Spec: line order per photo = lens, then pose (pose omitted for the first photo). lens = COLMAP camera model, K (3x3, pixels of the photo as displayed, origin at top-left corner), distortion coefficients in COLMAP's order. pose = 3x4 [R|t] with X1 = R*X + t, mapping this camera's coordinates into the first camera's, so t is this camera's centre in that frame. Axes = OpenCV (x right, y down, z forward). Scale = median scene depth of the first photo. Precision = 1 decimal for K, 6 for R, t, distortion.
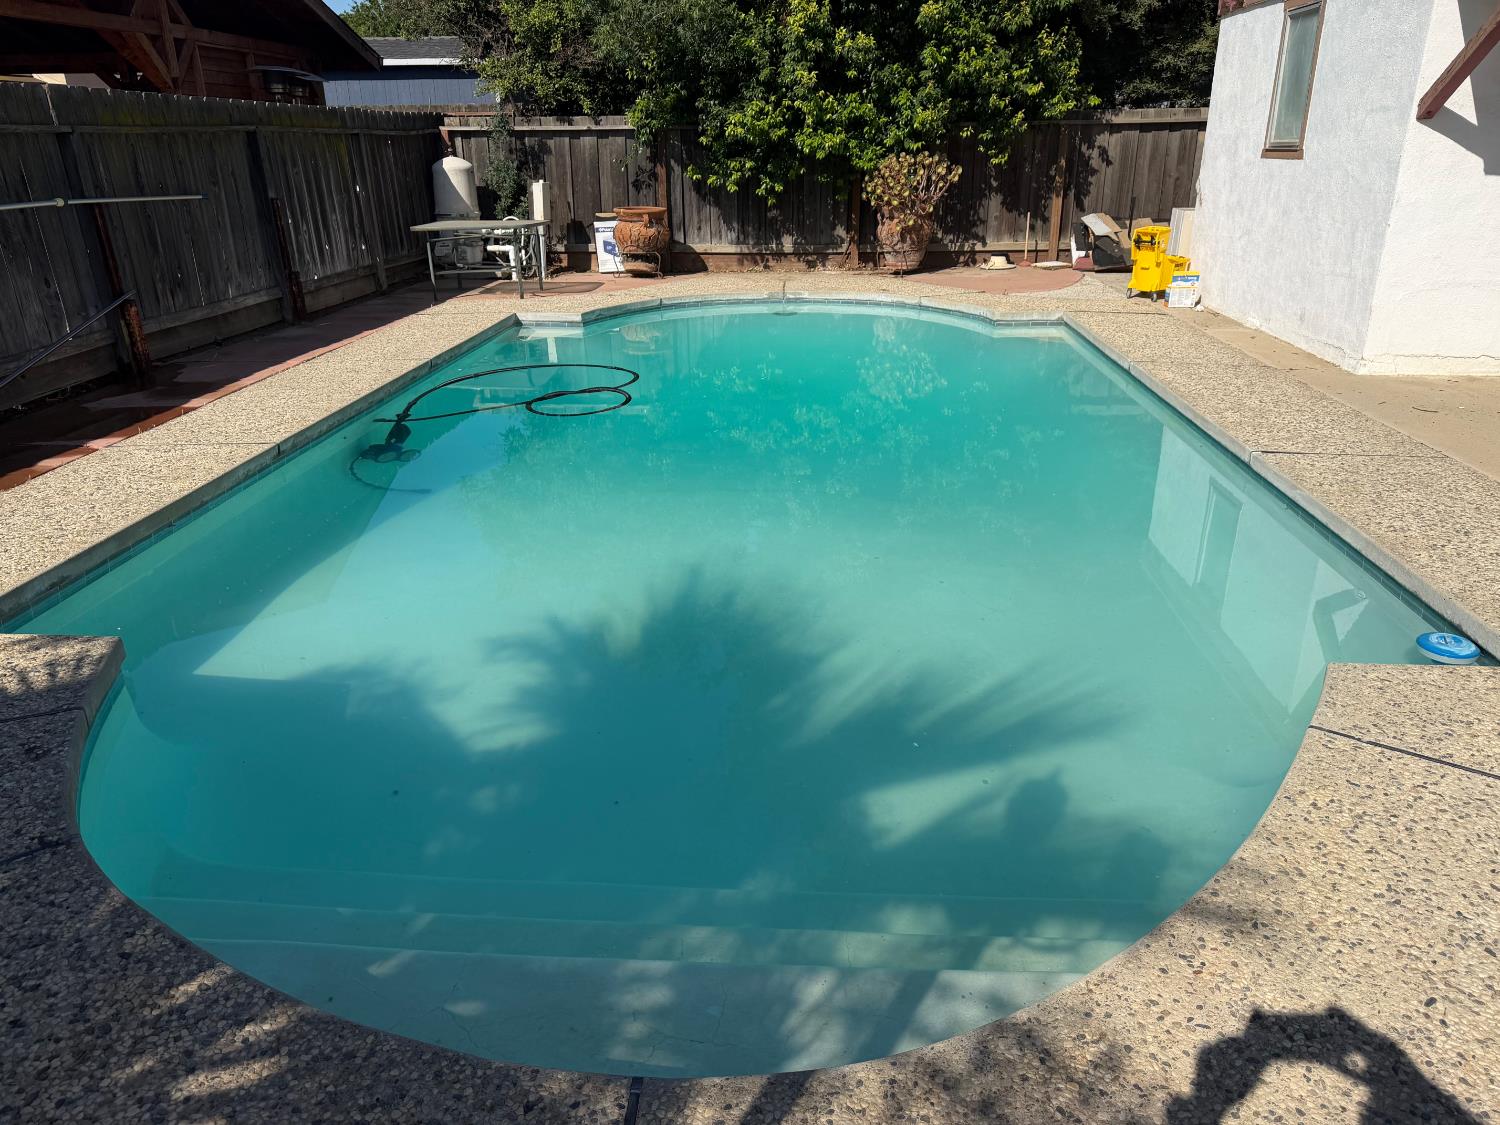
lens RADIAL K [[1047.6, 0, 749.1], [0, 1047.6, 533.6], [0, 0, 1]] dist [0.078709, -0.109942]
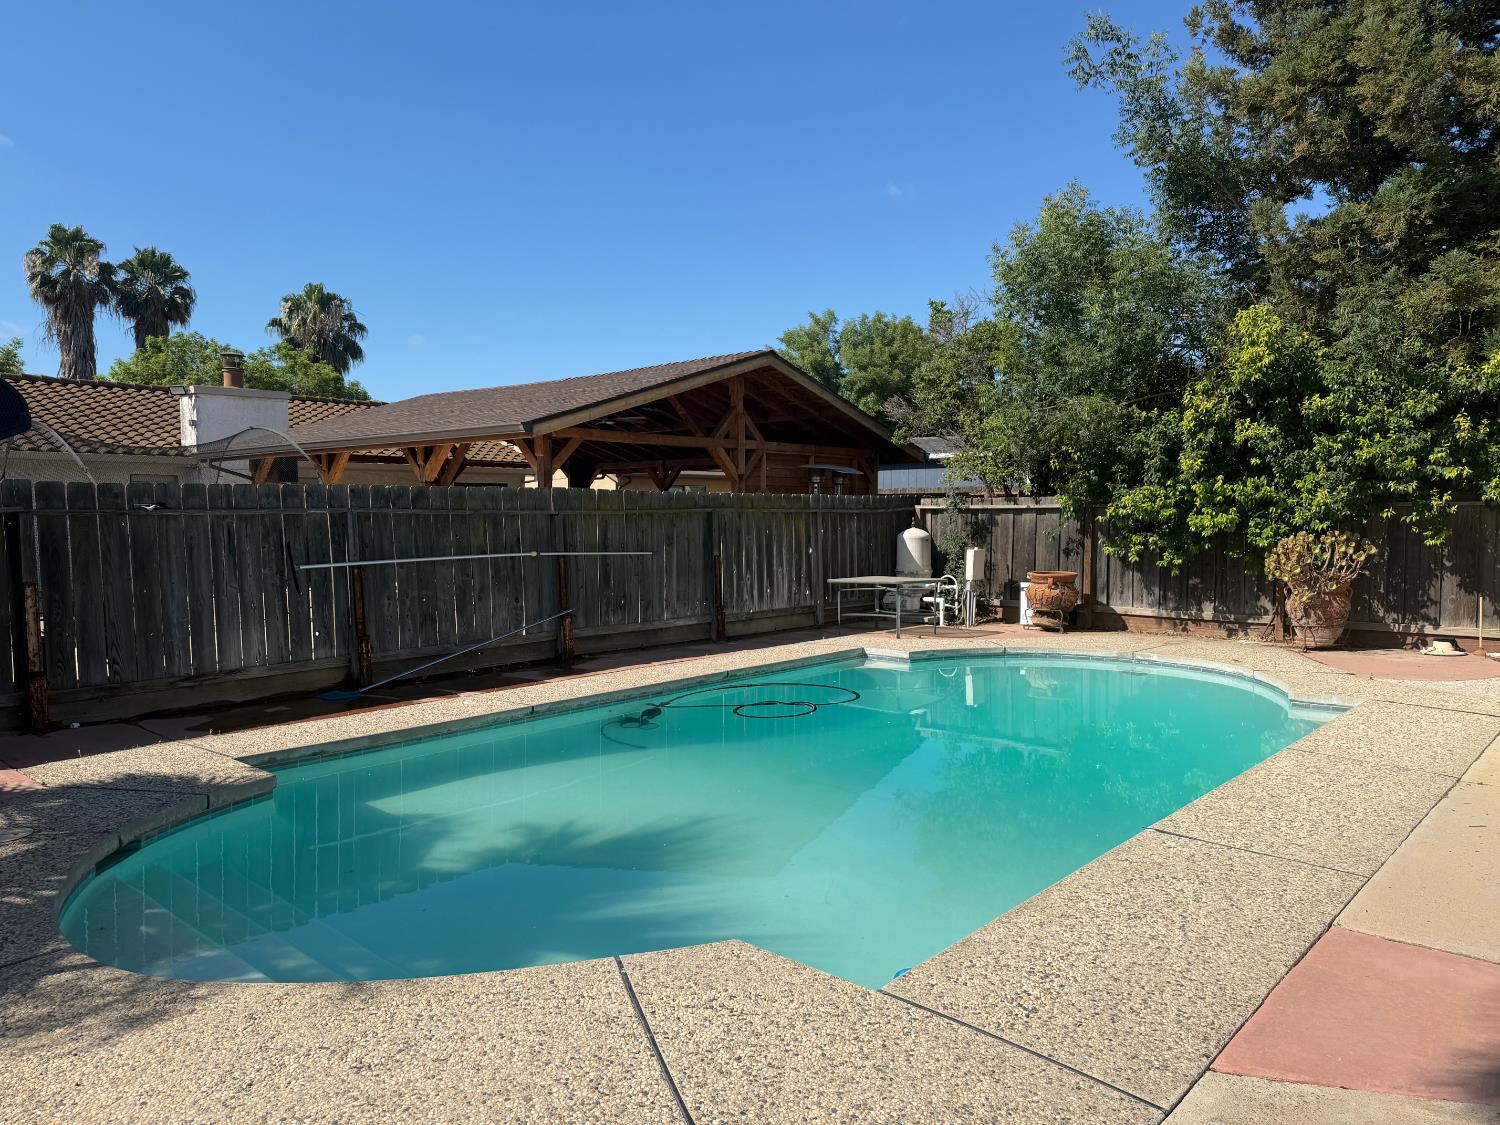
lens RADIAL K [[1047.6, 0, 749.1], [0, 1047.6, 533.6], [0, 0, 1]] dist [0.078709, -0.109942]
pose [[0.796802, 0.019626, -0.603922, 0.325009], [-0.212123, 0.944945, -0.249163, 0.003505], [0.565783, 0.326639, 0.757097, -0.056386]]
